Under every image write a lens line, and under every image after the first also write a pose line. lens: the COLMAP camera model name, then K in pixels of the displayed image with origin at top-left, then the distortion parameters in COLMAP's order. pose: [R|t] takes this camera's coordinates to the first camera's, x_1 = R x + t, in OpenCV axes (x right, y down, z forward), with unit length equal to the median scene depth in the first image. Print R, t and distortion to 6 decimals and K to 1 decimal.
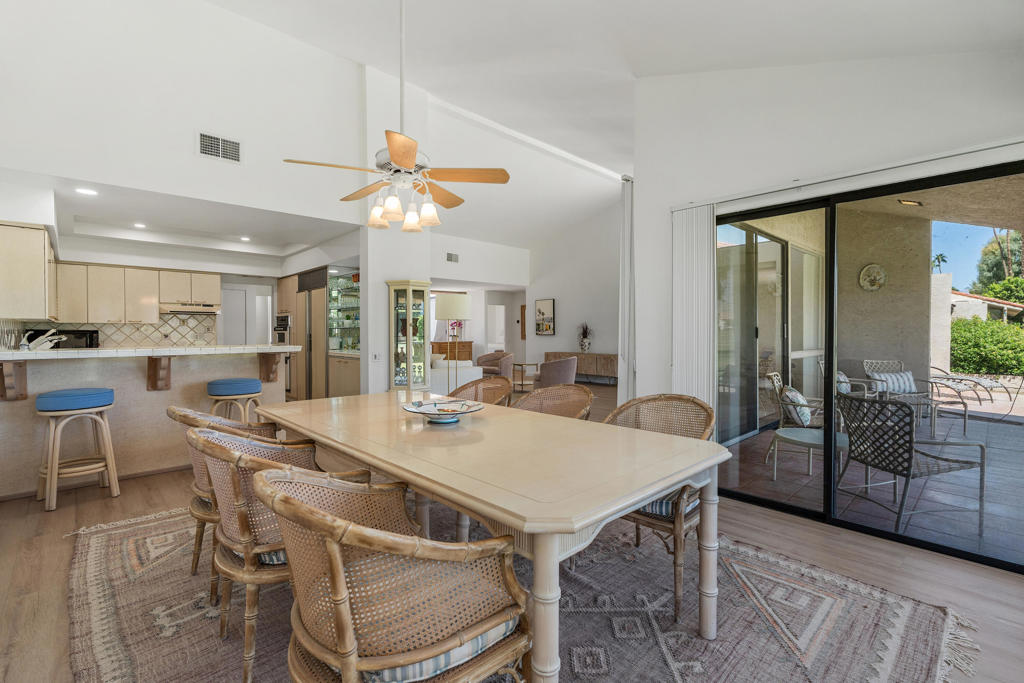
lens RADIAL K [[460.8, 0, 517.7], [0, 460.8, 335.5], [0, 0, 1]] dist [-0.000650, -0.000123]
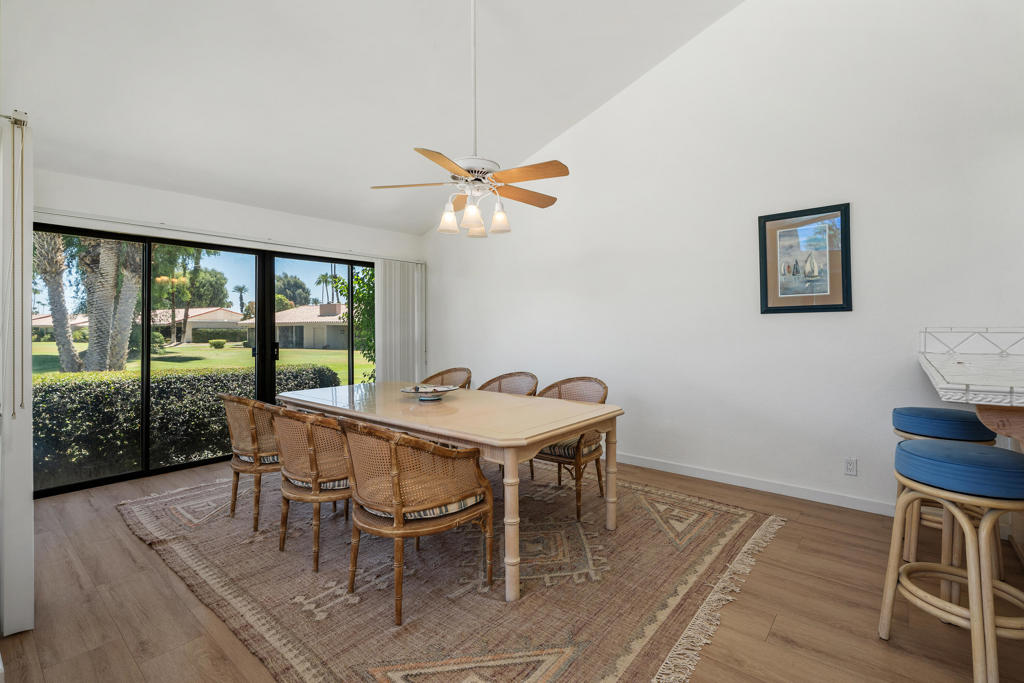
lens RADIAL K [[460.8, 0, 517.7], [0, 460.8, 335.5], [0, 0, 1]] dist [-0.000650, -0.000123]
pose [[-0.994960, 0.007024, -0.100024, -0.268669], [0.005329, 0.999838, 0.017203, -0.026257], [0.100129, 0.016583, -0.994836, 2.266176]]
